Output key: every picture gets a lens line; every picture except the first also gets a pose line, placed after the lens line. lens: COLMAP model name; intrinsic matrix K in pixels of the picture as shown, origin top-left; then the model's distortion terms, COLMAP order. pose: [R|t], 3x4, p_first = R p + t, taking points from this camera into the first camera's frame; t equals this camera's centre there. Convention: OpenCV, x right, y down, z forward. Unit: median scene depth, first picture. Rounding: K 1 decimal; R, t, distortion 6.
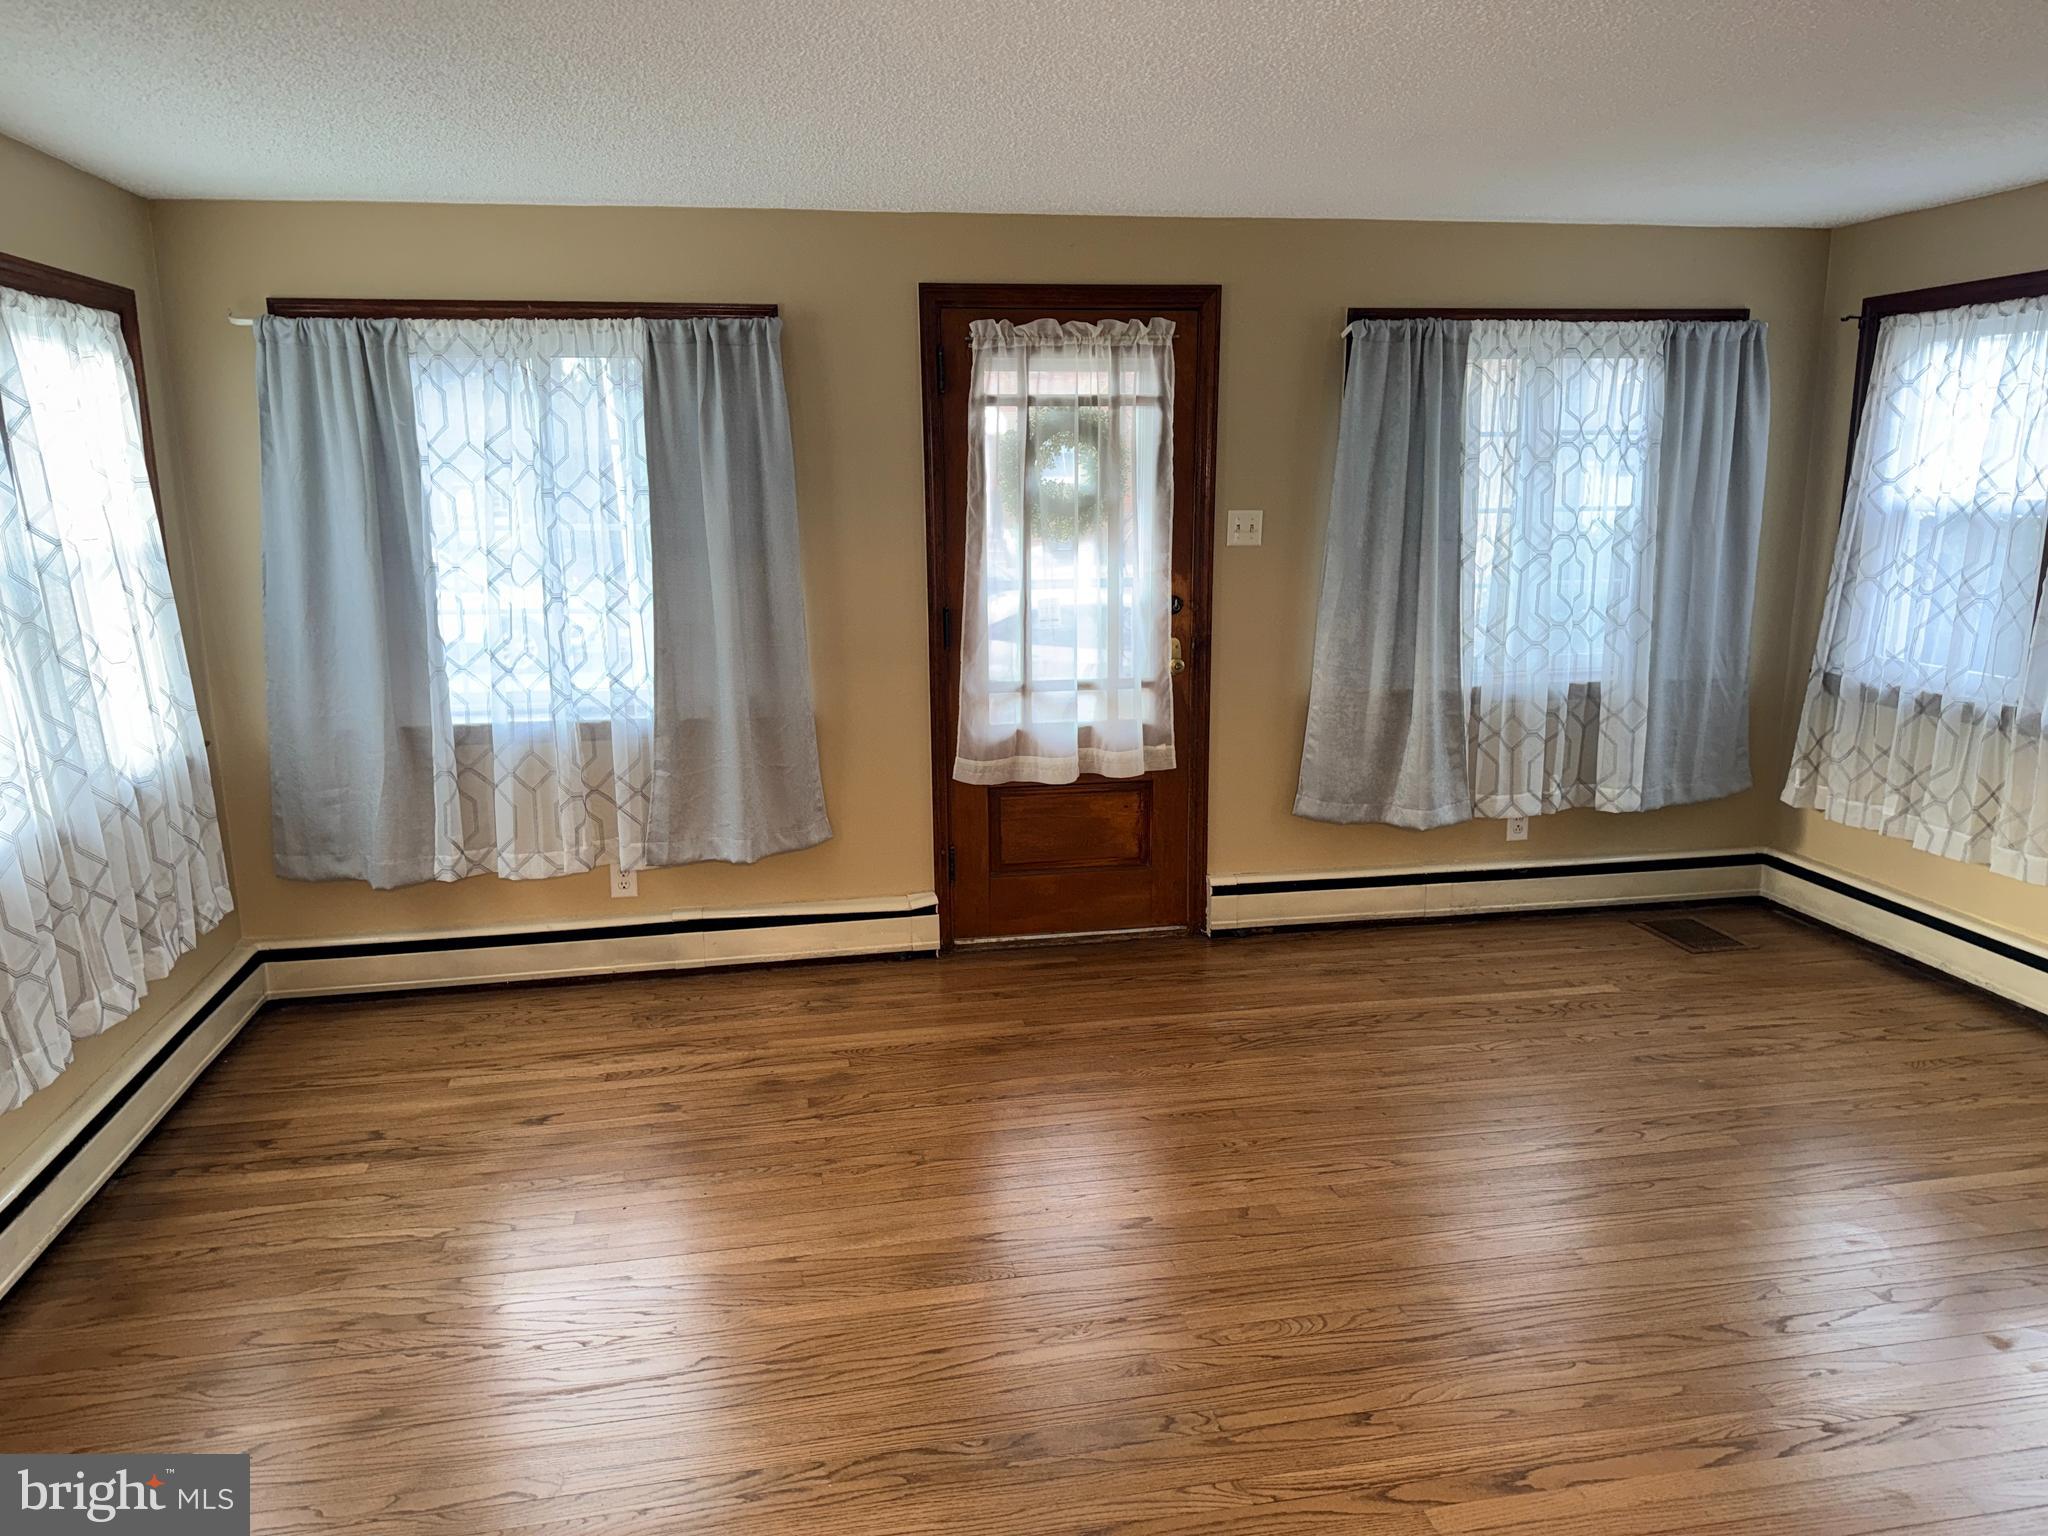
lens RADIAL K [[1454.9, 0, 1016.8], [0, 1454.9, 718.9], [0, 0, 1]] dist [0.091243, -0.096430]
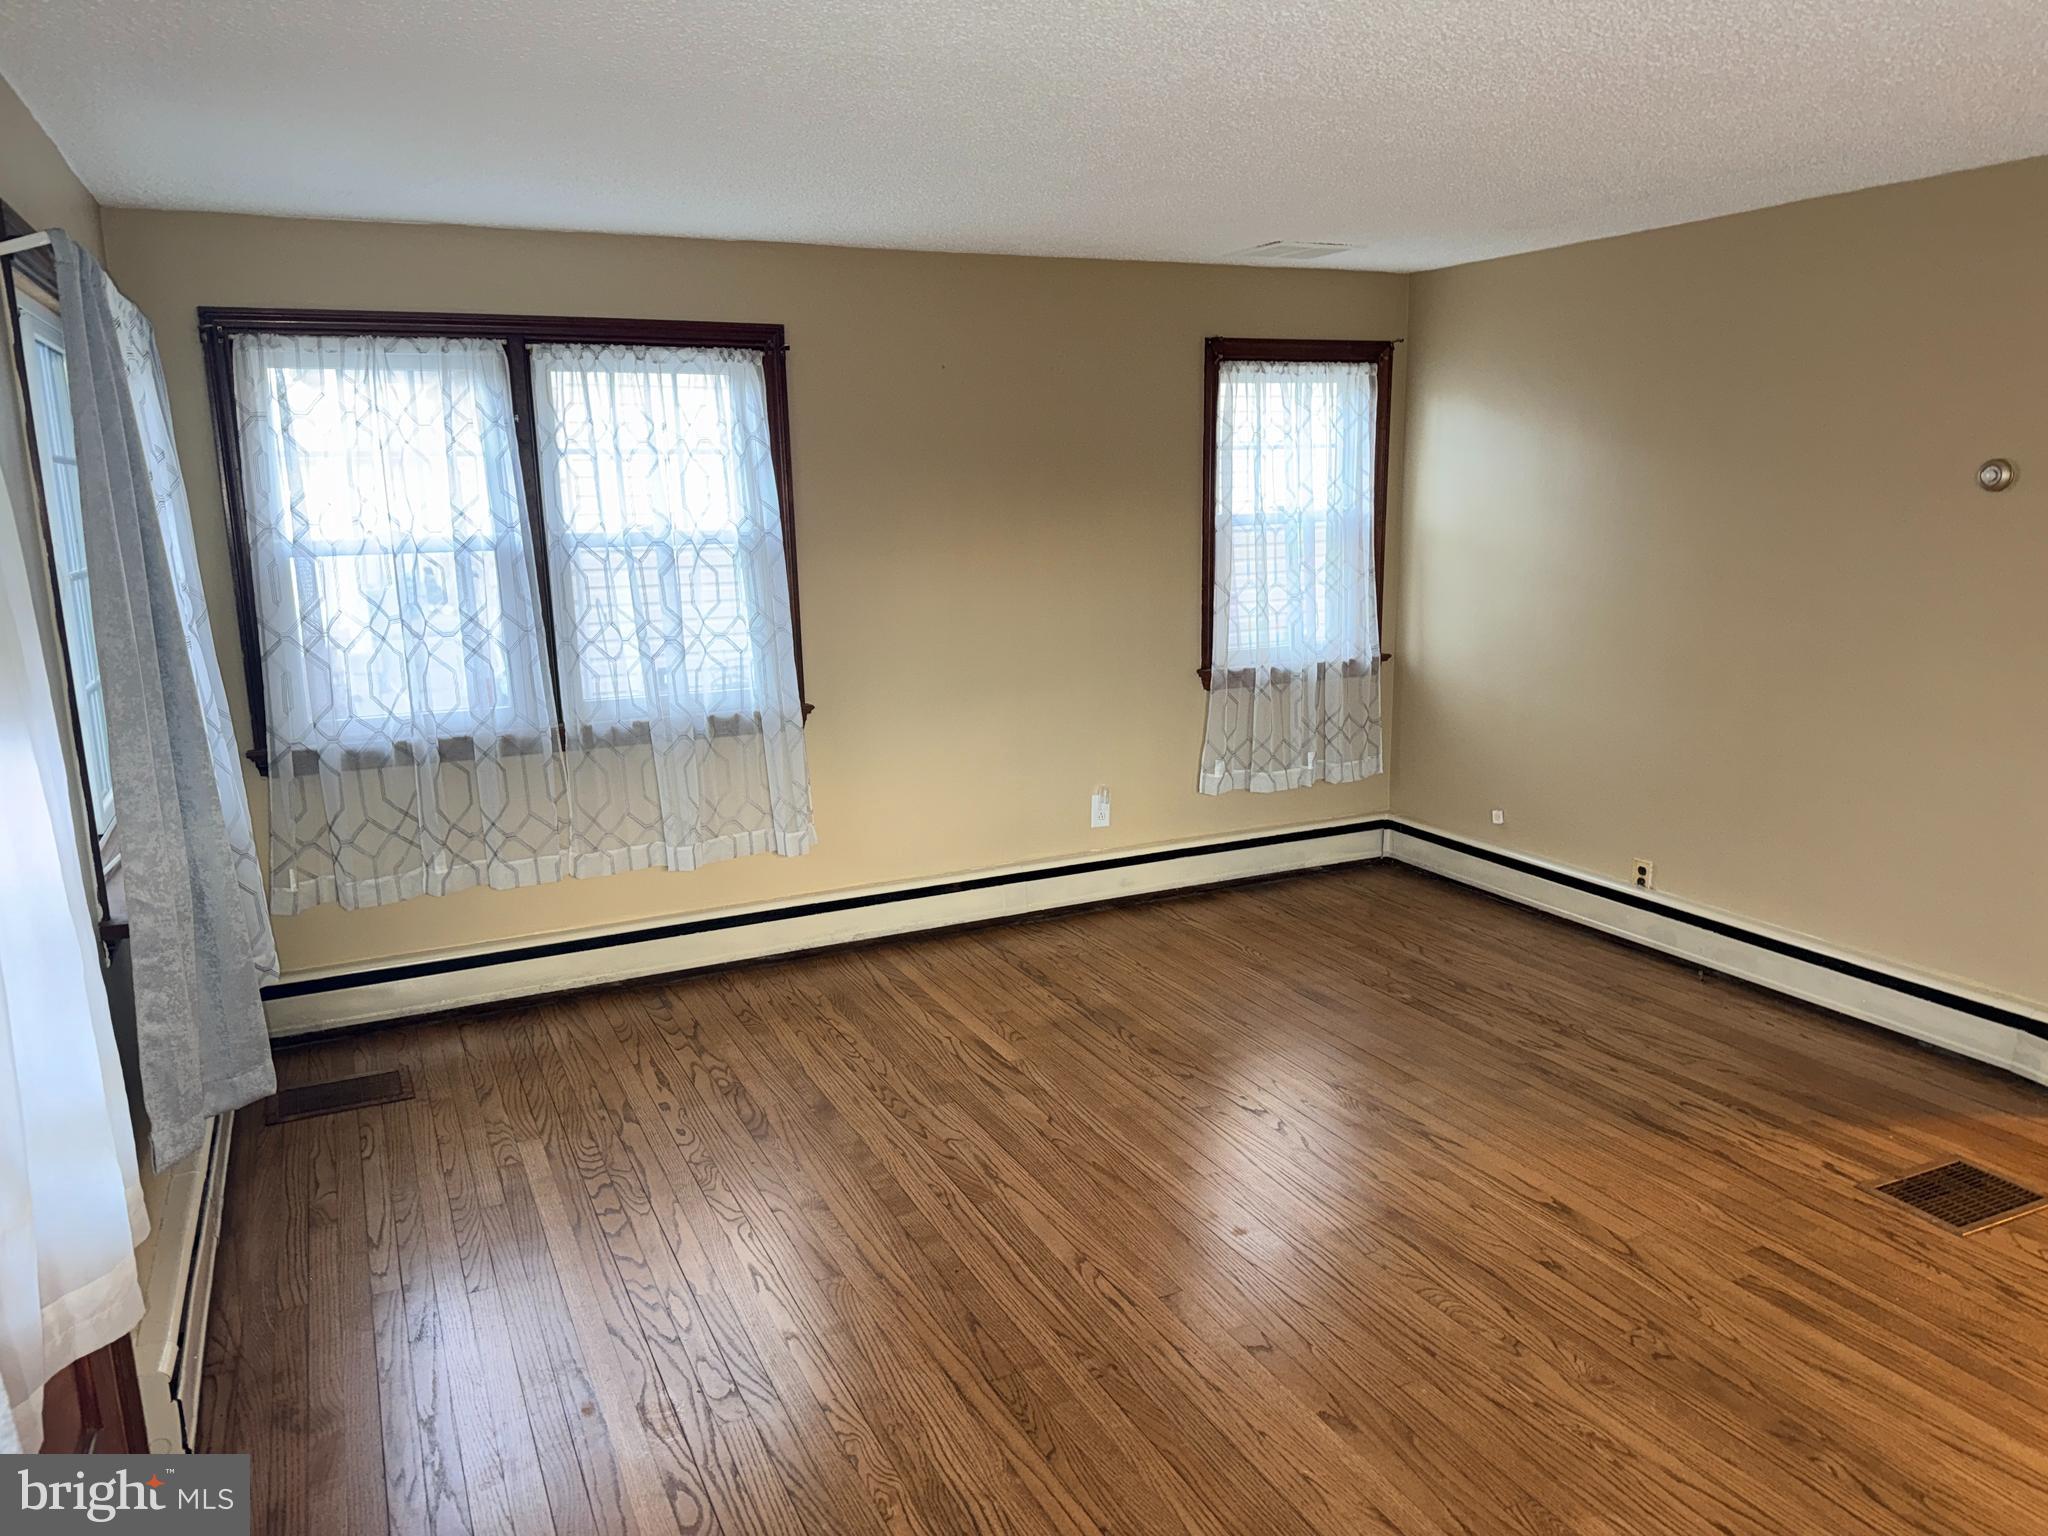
lens RADIAL K [[1440.5, 0, 1024.0], [0, 1440.5, 768.0], [0, 0, 1]] dist [0.090579, -0.086896]
pose [[-0.281523, -0.178904, 0.942729, -0.417521], [0.185614, 0.953756, 0.236426, -0.165412], [-0.941431, 0.241543, -0.235297, 0.939643]]
